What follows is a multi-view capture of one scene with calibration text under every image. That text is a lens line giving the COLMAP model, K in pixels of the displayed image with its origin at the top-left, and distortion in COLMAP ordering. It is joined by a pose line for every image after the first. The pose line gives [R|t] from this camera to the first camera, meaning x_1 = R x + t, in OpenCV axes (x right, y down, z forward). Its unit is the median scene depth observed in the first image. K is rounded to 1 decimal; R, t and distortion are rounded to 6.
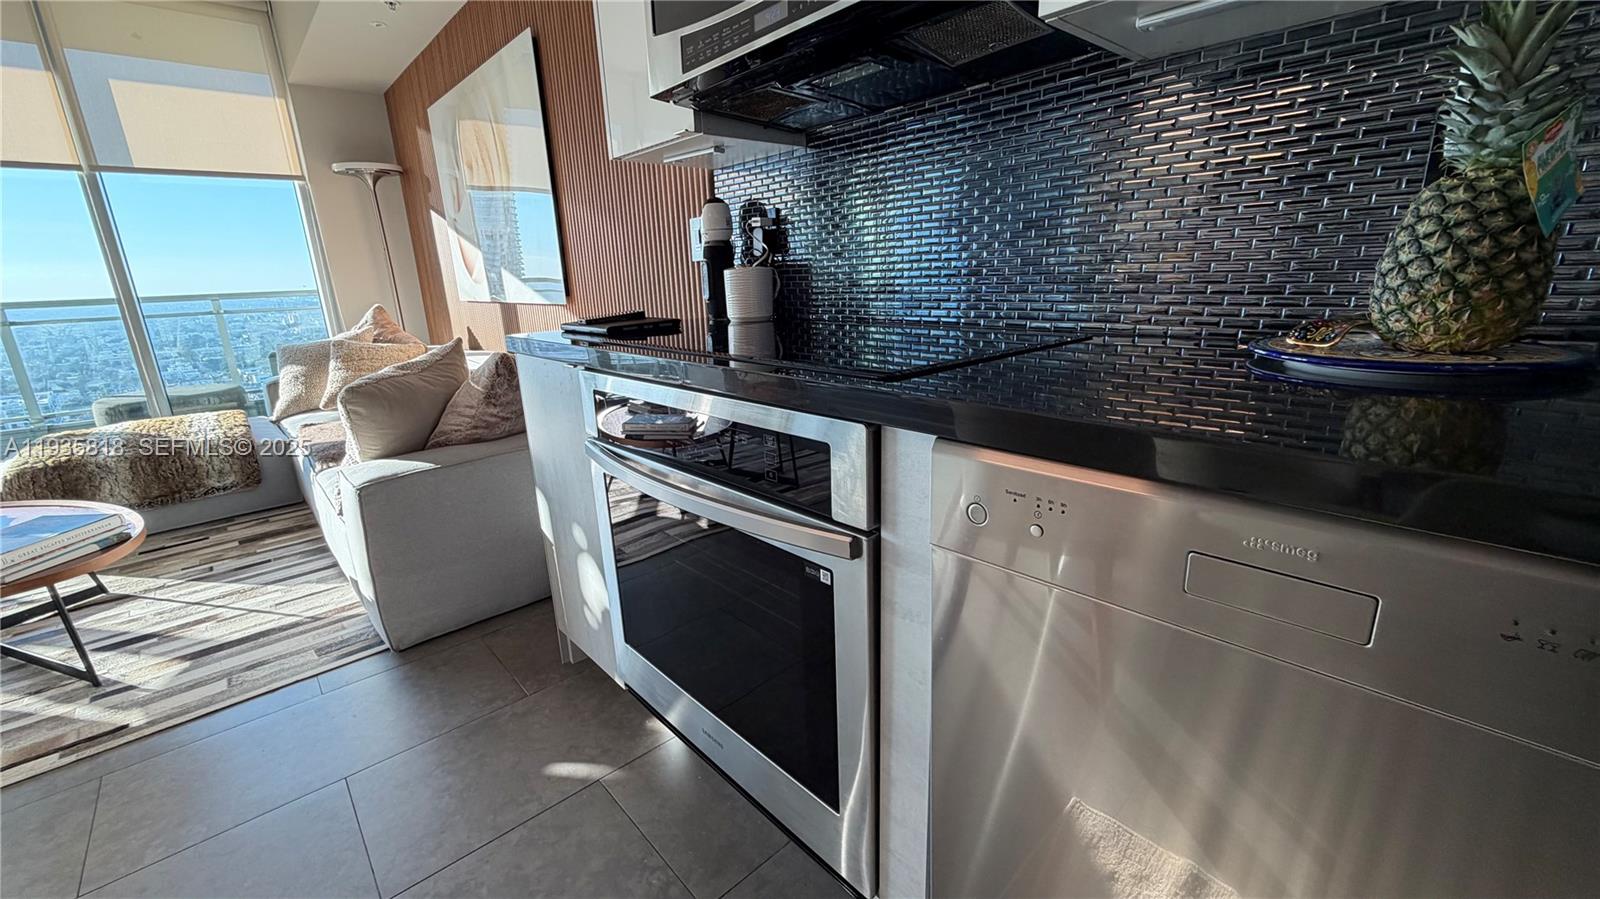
lens RADIAL K [[648.1, 0, 796.8], [0, 648.1, 444.9], [0, 0, 1]] dist [0.002602, 0.000196]
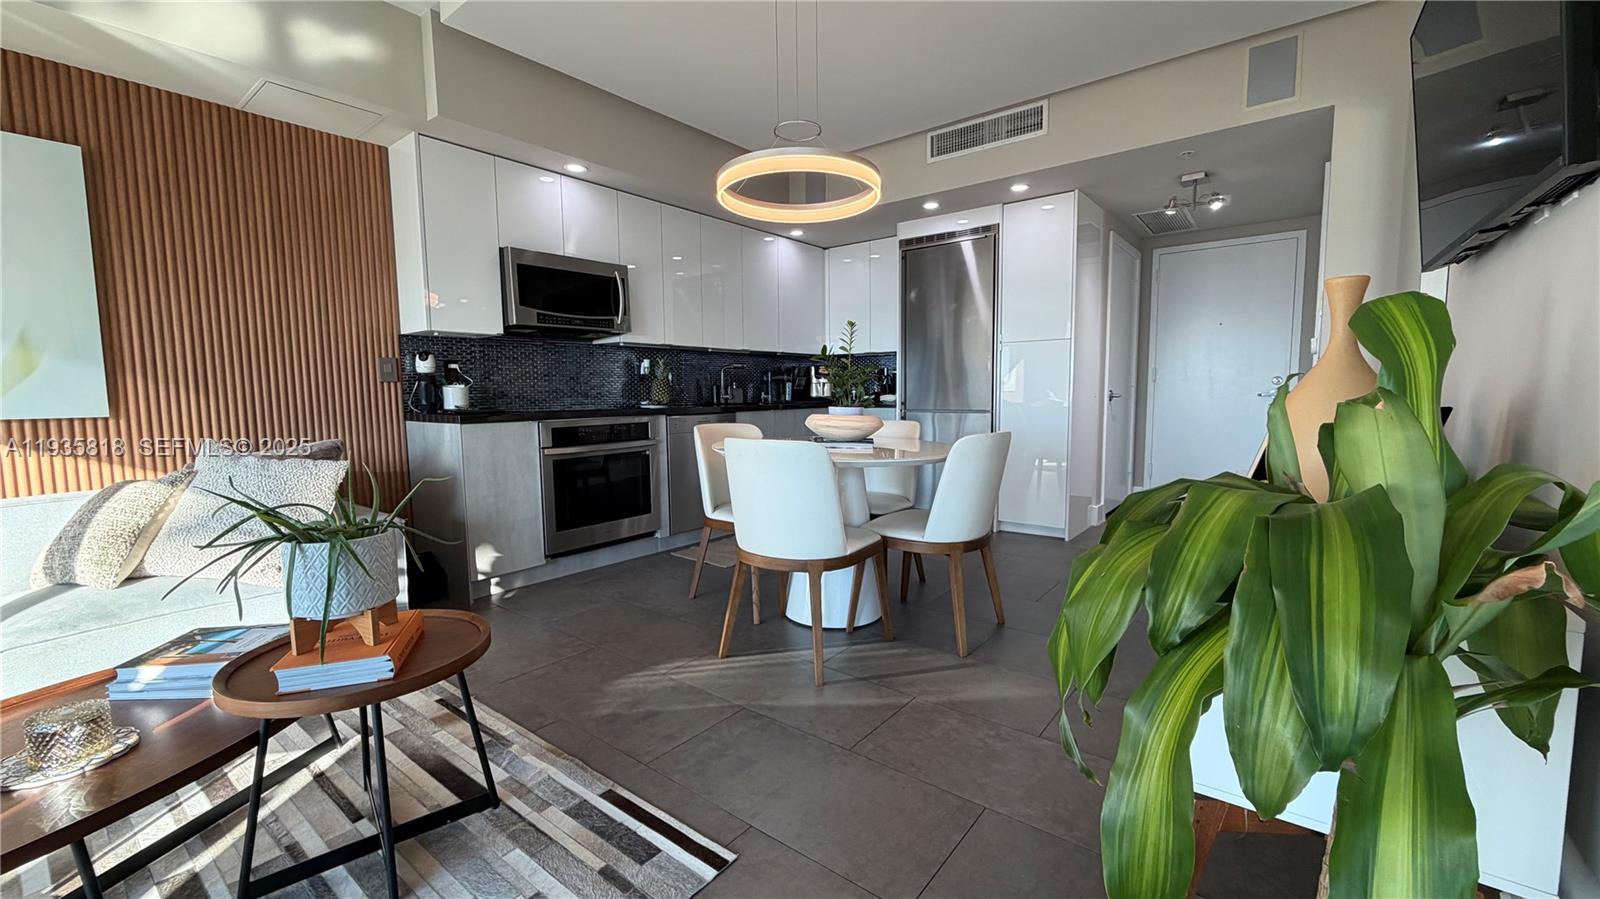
lens RADIAL K [[638.8, 0, 796.9], [0, 638.8, 447.8], [0, 0, 1]] dist [-0.000237, -0.000491]
pose [[-0.164435, -0.049182, 0.985161, -4.667195], [0.275171, 0.956819, 0.093696, 0.037147], [-0.947229, 0.286495, -0.143801, 0.668339]]
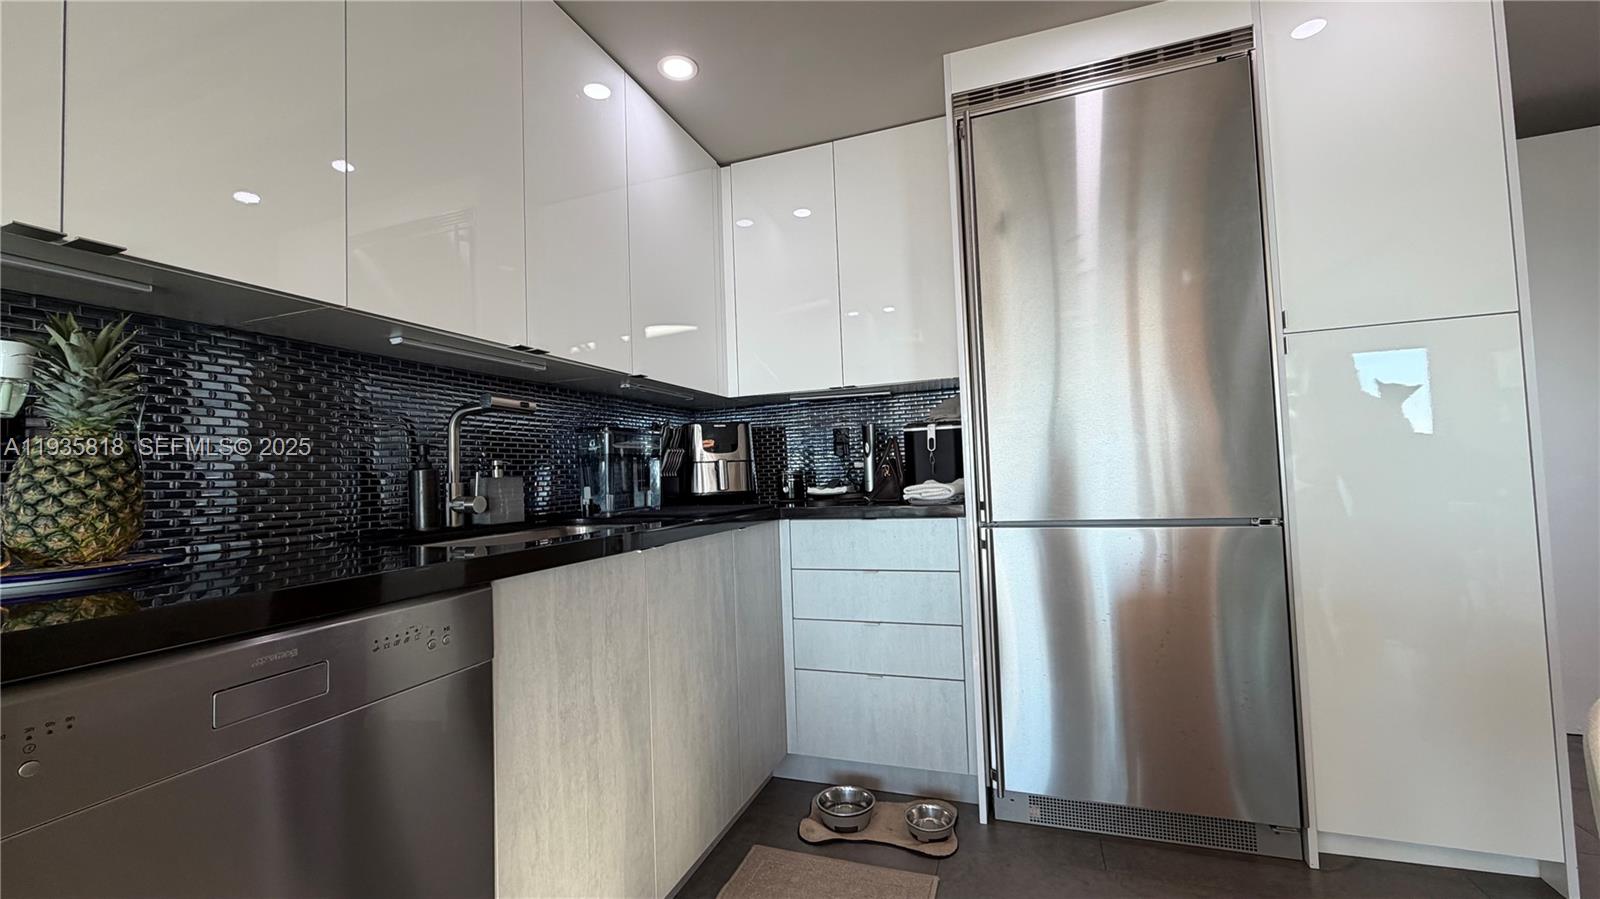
lens RADIAL K [[638.8, 0, 796.9], [0, 638.8, 447.8], [0, 0, 1]] dist [-0.000237, -0.000491]
pose [[-0.474840, 0.092885, 0.875157, -0.717698], [0.283454, 0.957566, 0.052164, -0.025748], [-0.833175, 0.272837, -0.481019, 0.341363]]
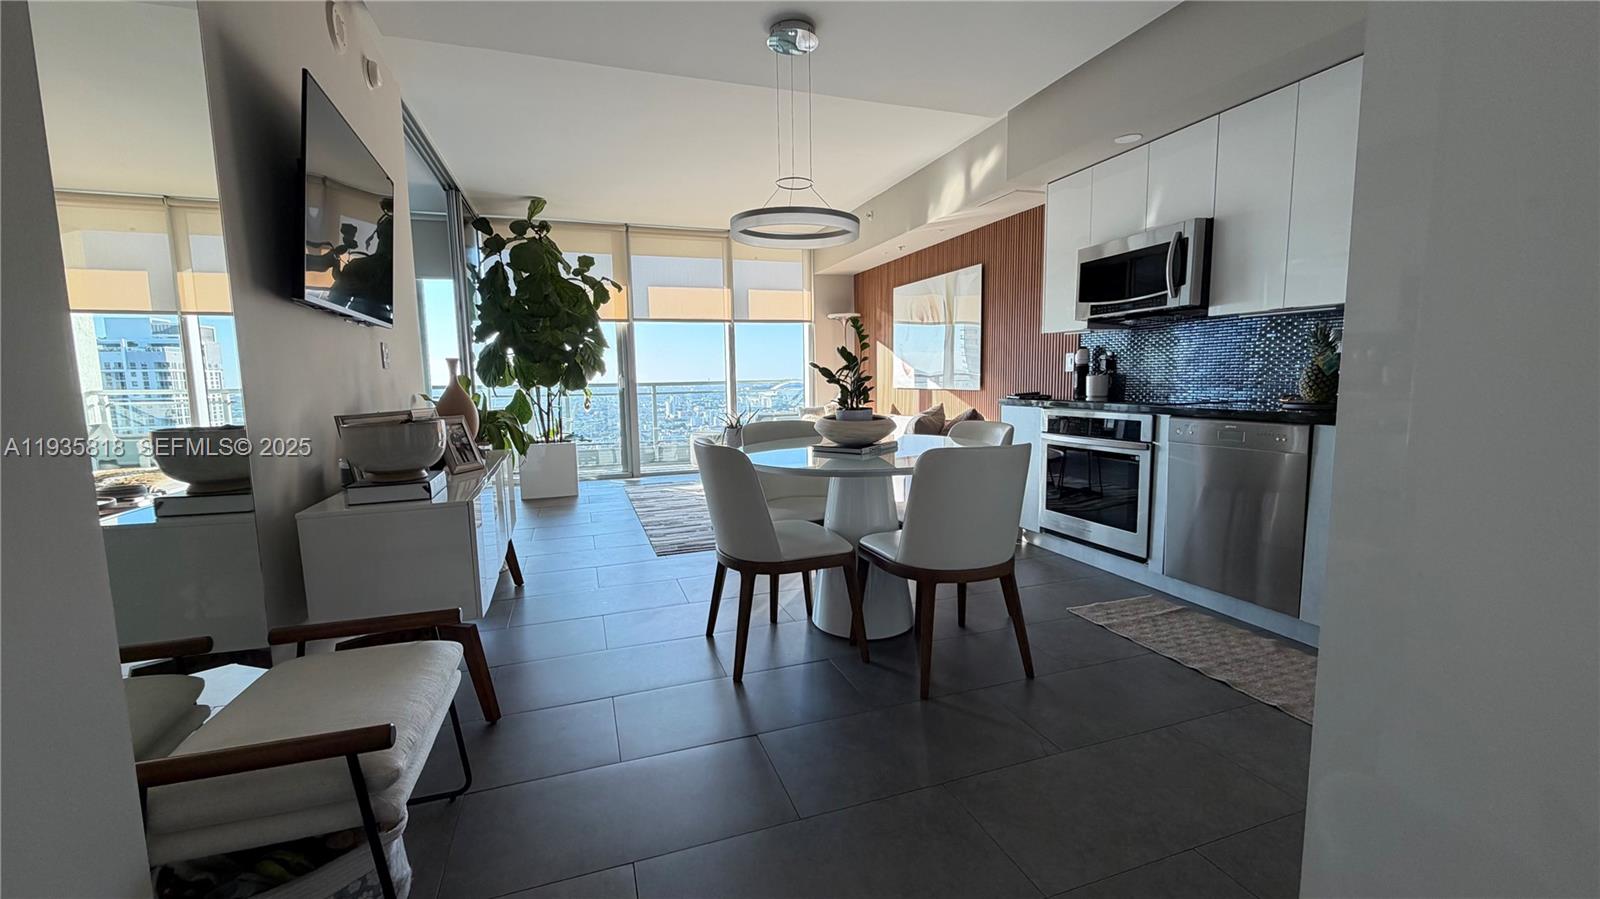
lens RADIAL K [[638.8, 0, 796.9], [0, 638.8, 447.8], [0, 0, 1]] dist [-0.000237, -0.000491]
pose [[0.922047, 0.064505, -0.381665, -0.369475], [-0.117856, 0.985985, -0.118080, 0.824719], [0.368700, 0.153857, 0.916727, -3.159864]]
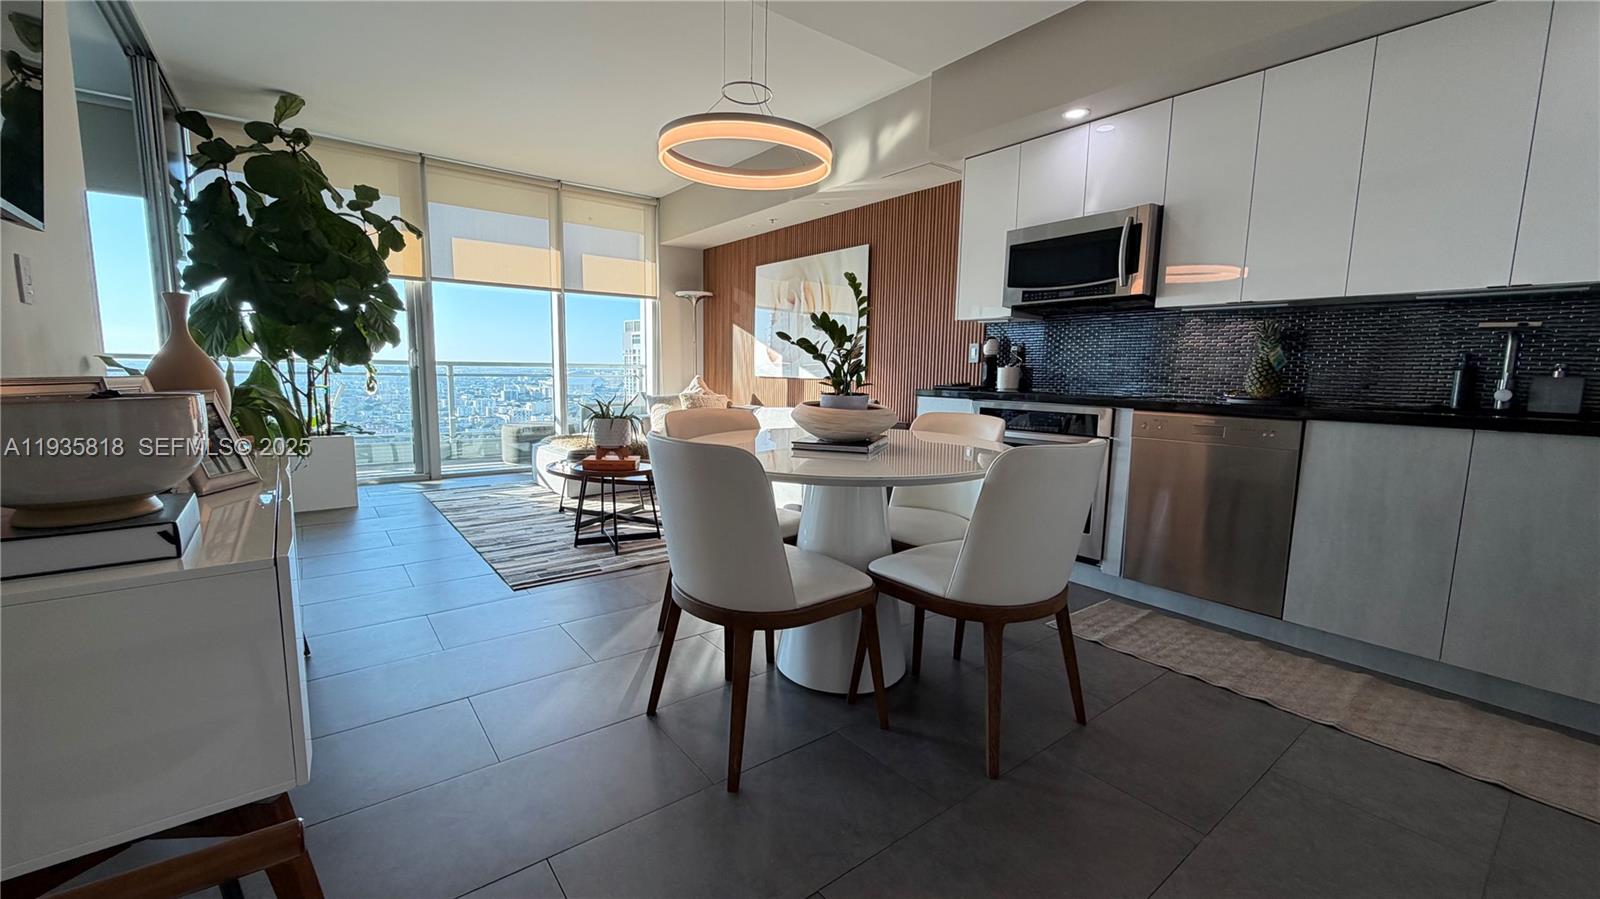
lens RADIAL K [[638.8, 0, 796.9], [0, 638.8, 447.8], [0, 0, 1]] dist [-0.000237, -0.000491]
pose [[0.995631, 0.064627, -0.067403, -1.340753], [-0.073461, 0.987690, -0.138101, 0.777199], [0.057648, 0.142449, 0.988122, -2.557305]]
